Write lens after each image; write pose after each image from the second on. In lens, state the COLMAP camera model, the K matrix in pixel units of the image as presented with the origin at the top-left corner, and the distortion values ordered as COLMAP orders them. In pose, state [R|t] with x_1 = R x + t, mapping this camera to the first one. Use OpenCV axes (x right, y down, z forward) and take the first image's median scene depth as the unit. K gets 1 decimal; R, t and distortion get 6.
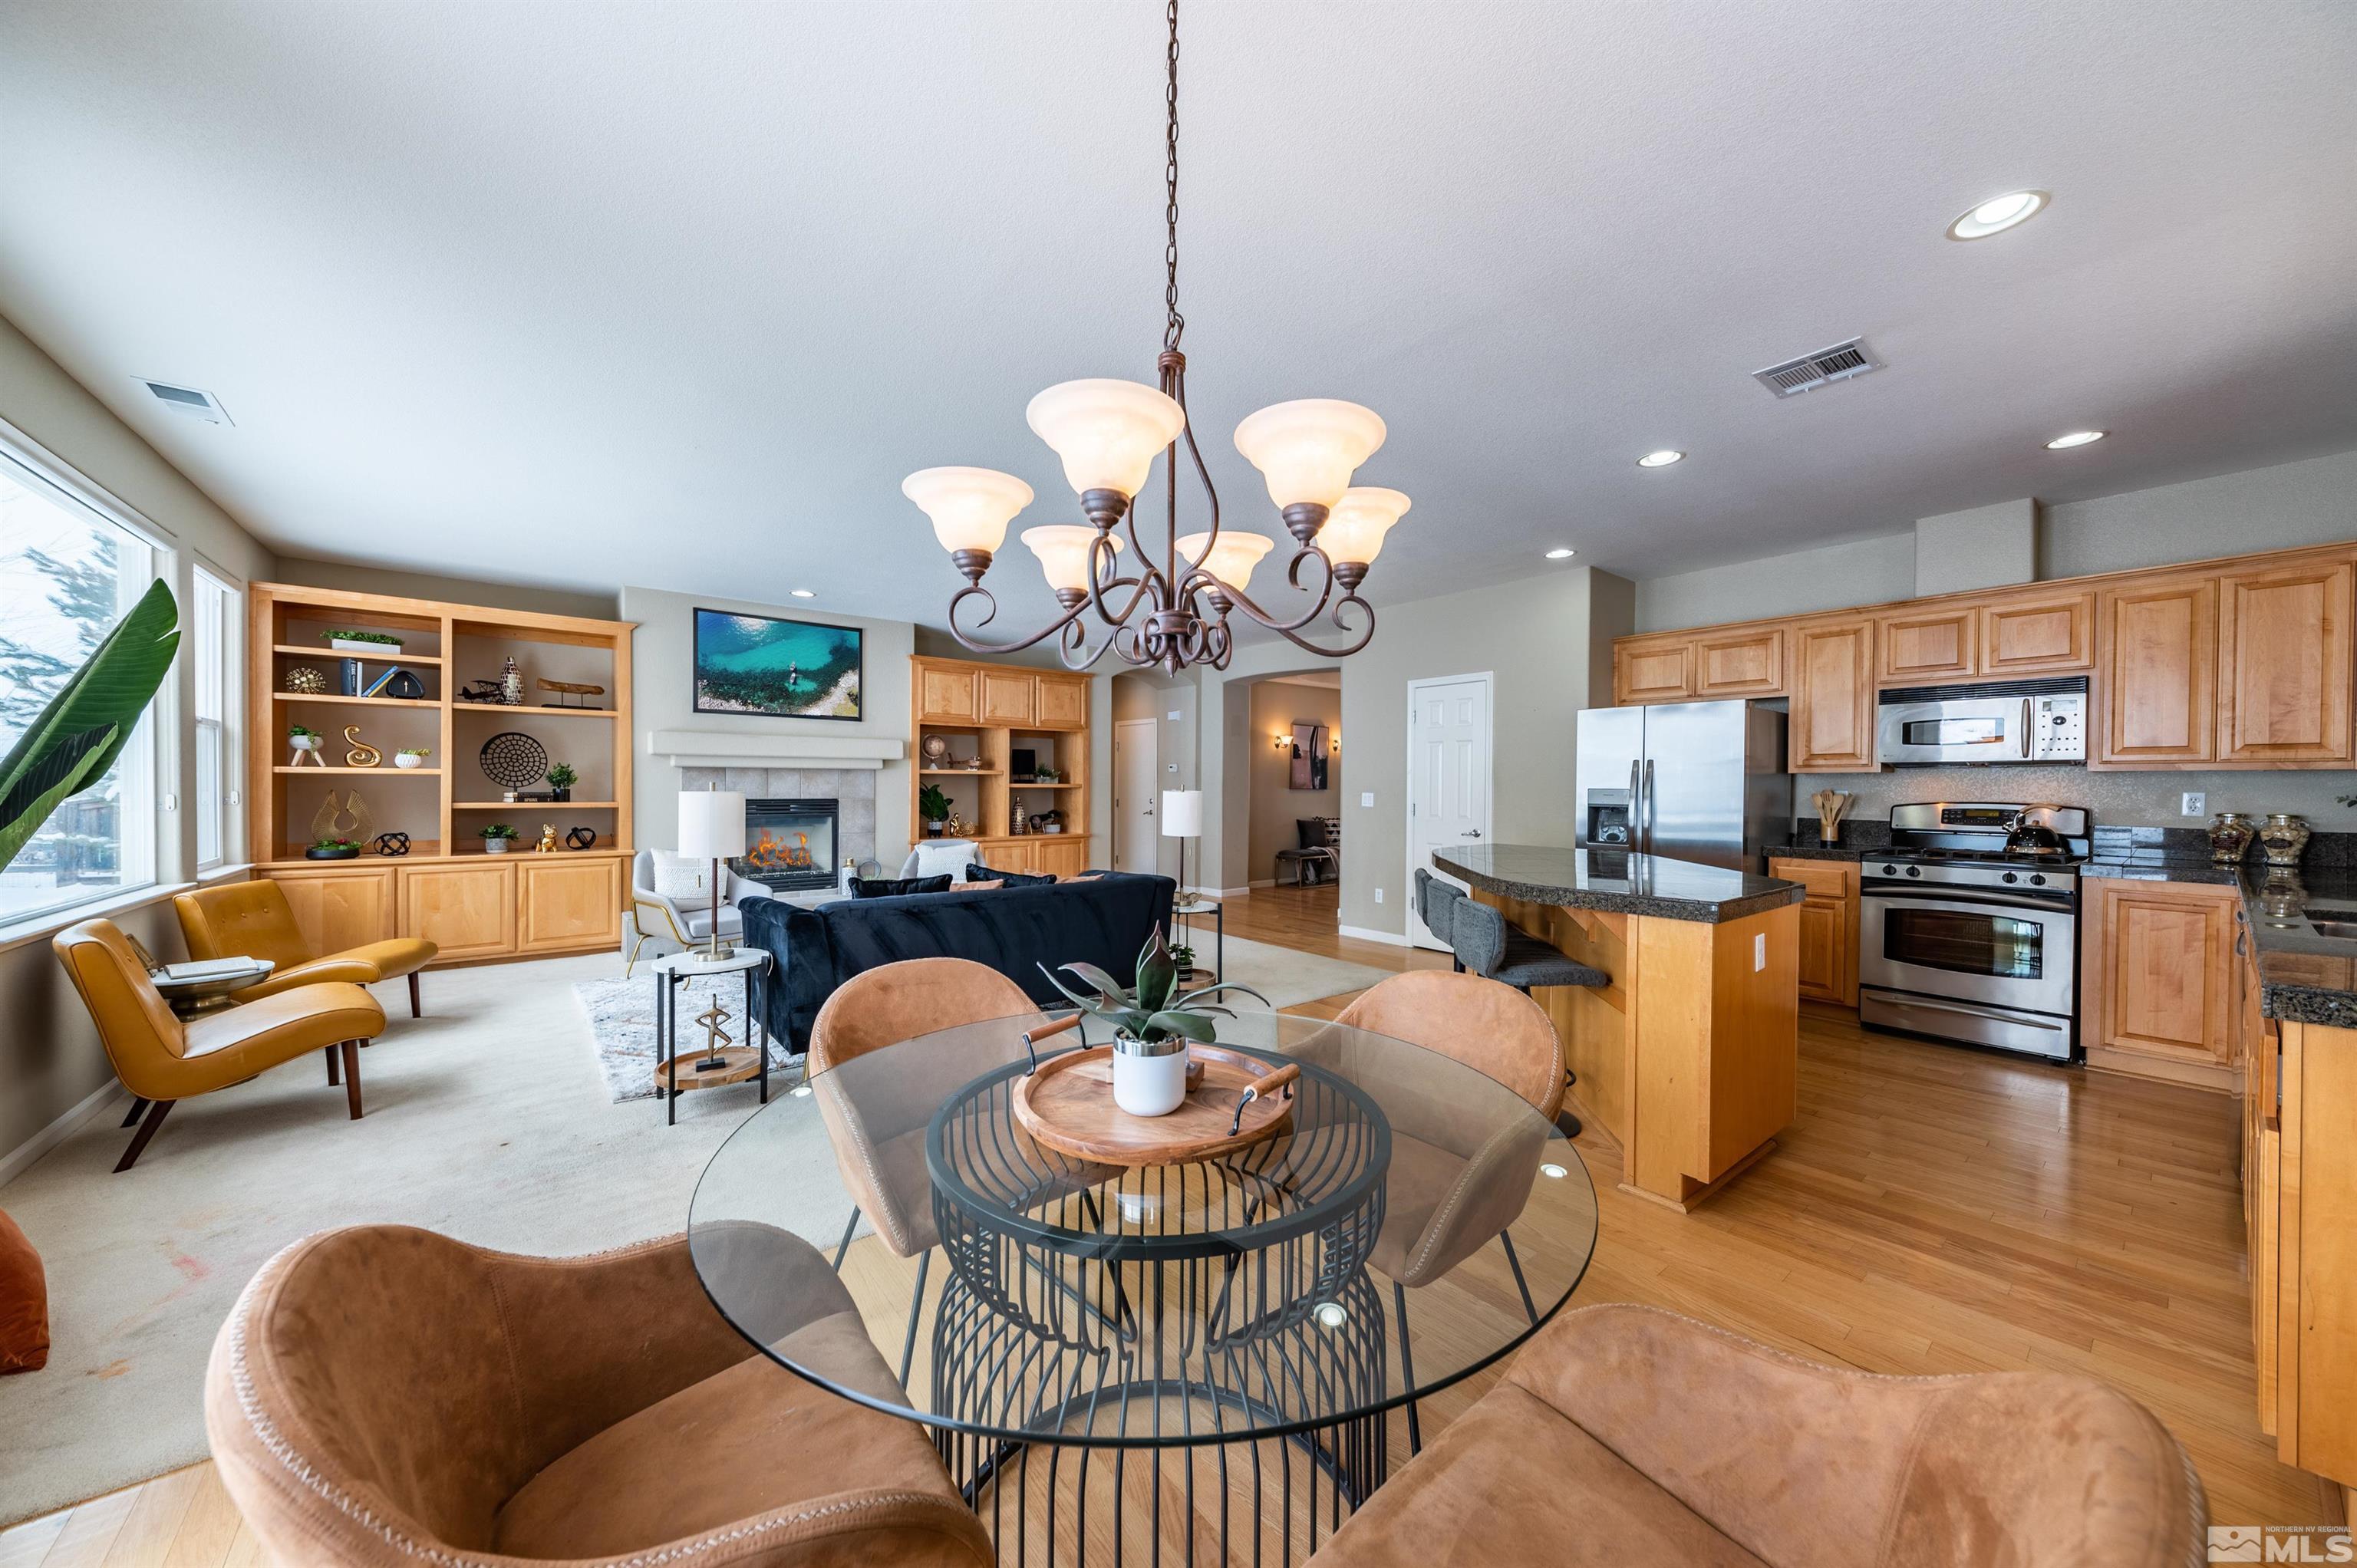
lens RADIAL K [[829.1, 0, 1181.6], [0, 829.1, 787.8], [0, 0, 1]] dist [0.000475, -0.001244]
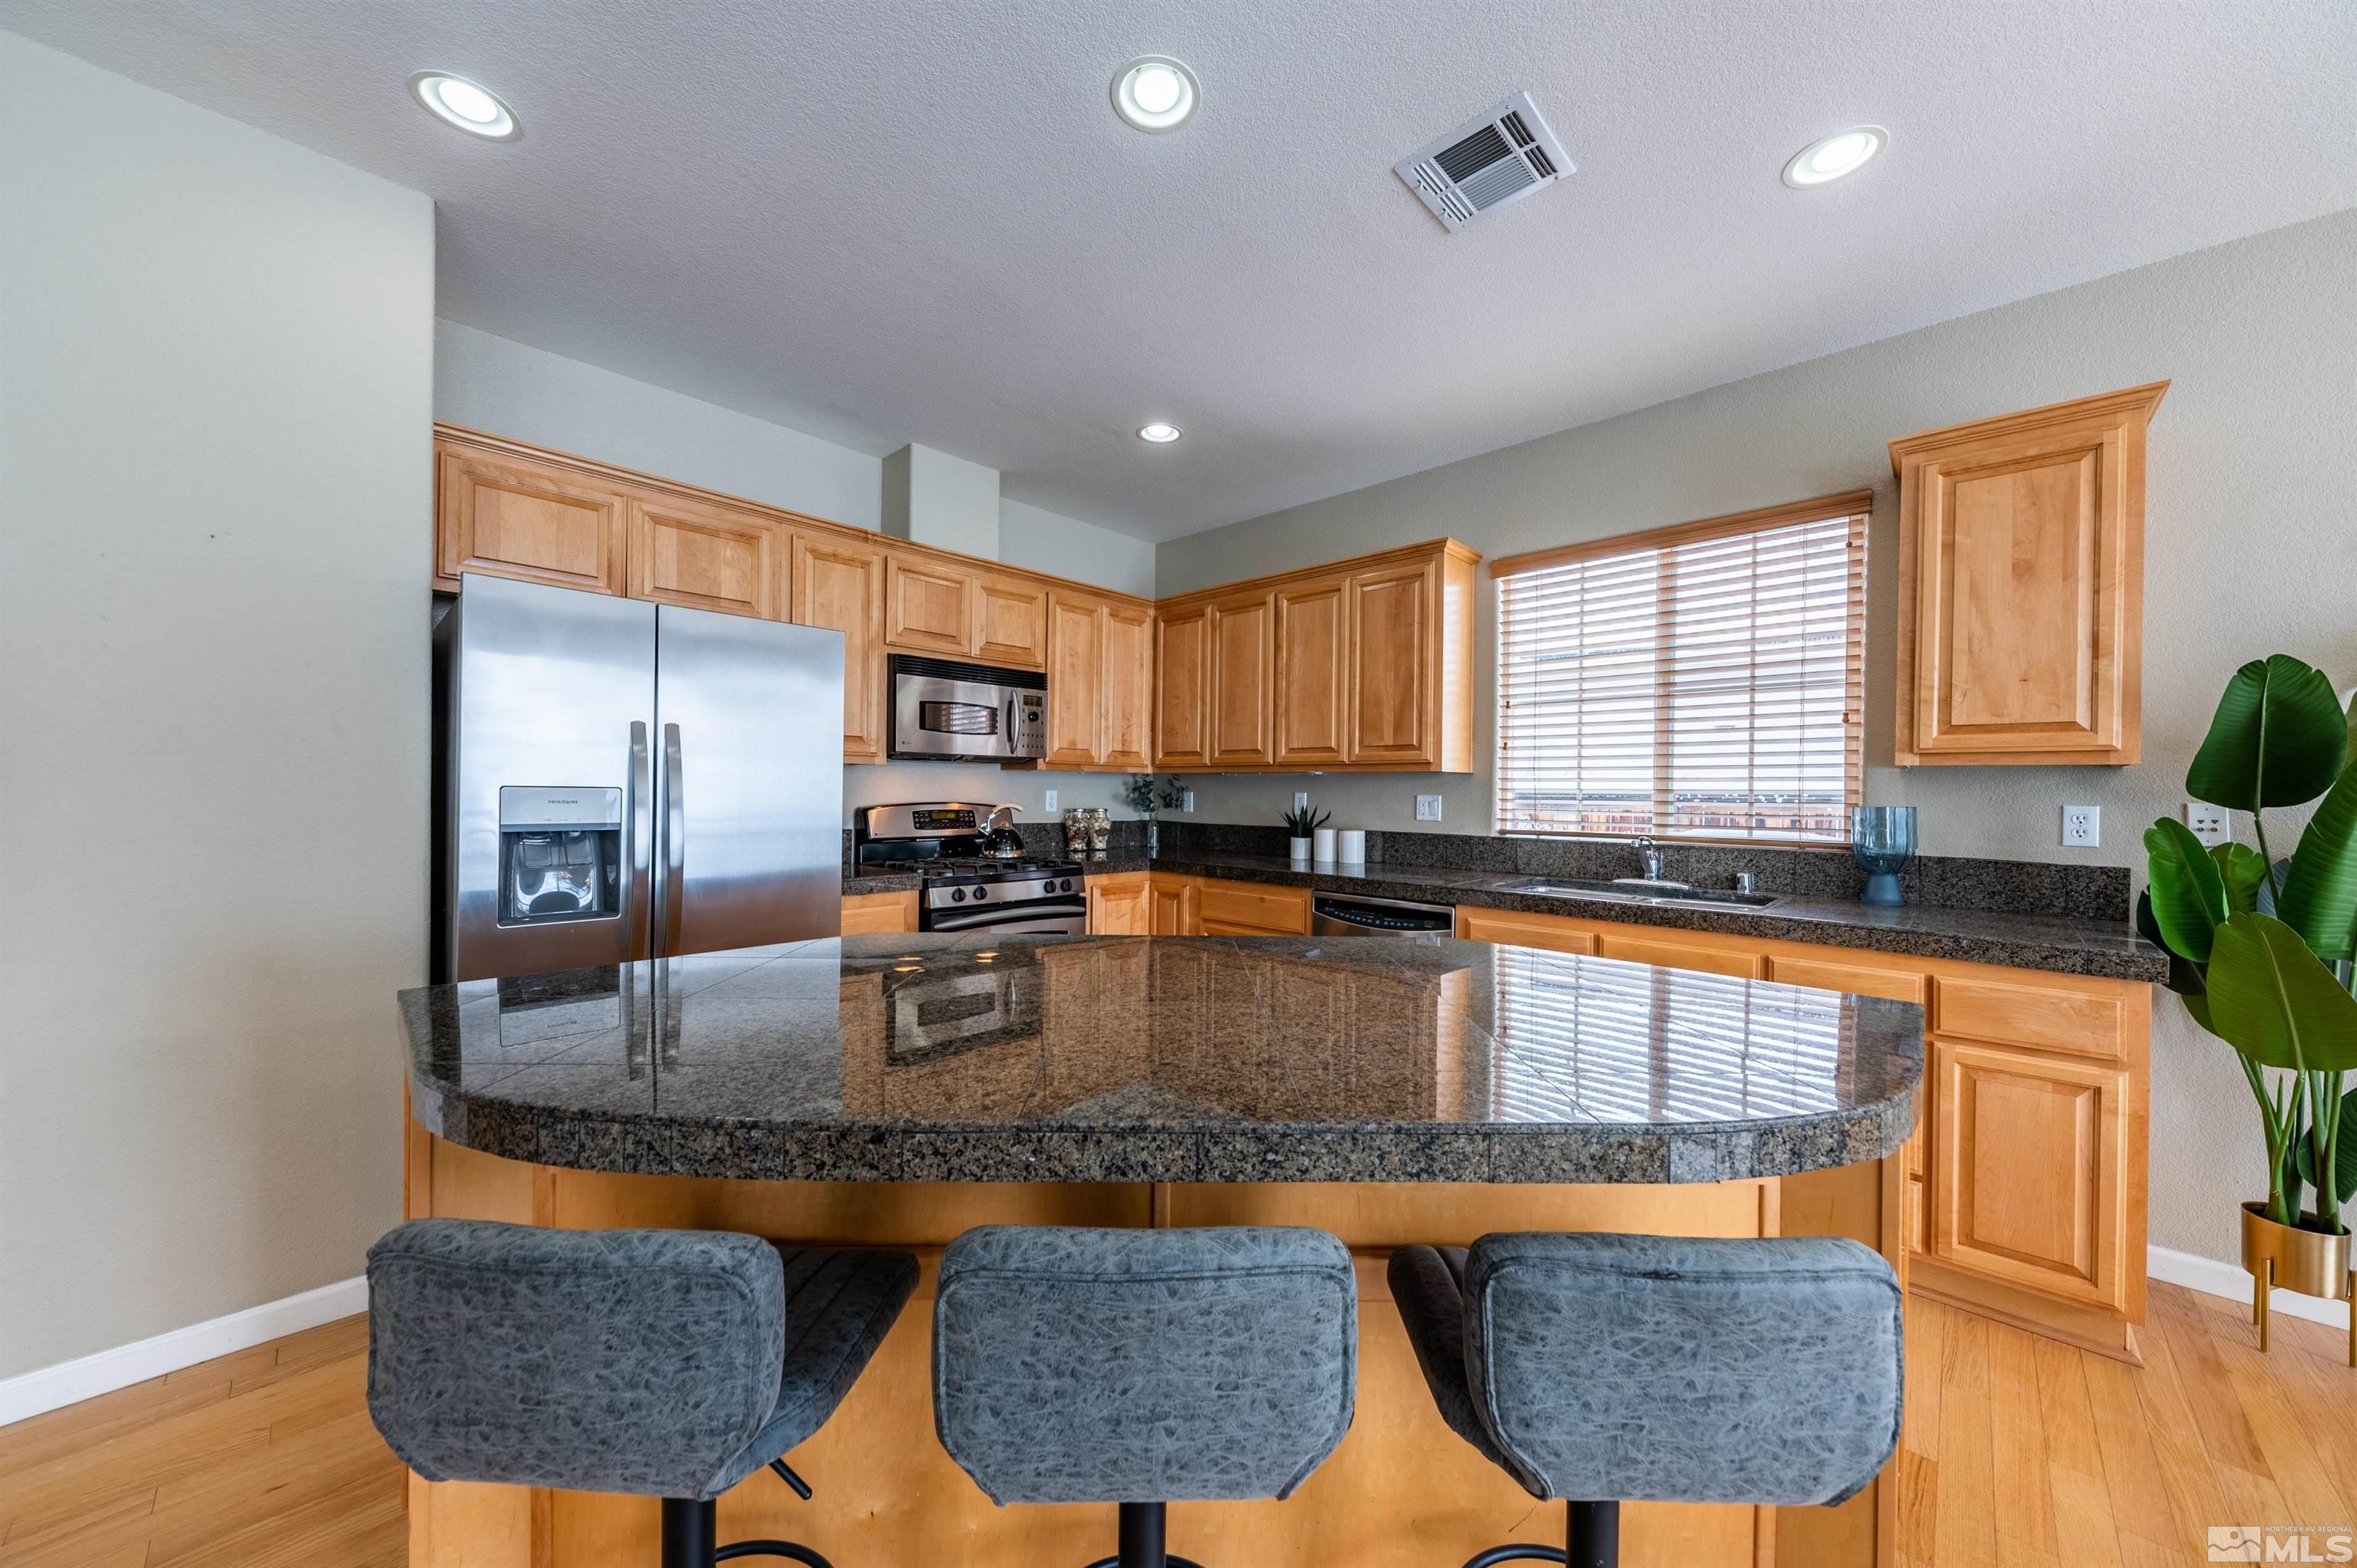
lens RADIAL K [[829.1, 0, 1181.6], [0, 829.1, 787.8], [0, 0, 1]] dist [0.000475, -0.001244]
pose [[-0.148709, -0.006326, 0.988861, 0.040432], [-0.011310, 0.999925, 0.004696, -0.002800], [-0.988816, -0.010485, -0.148769, 0.508714]]
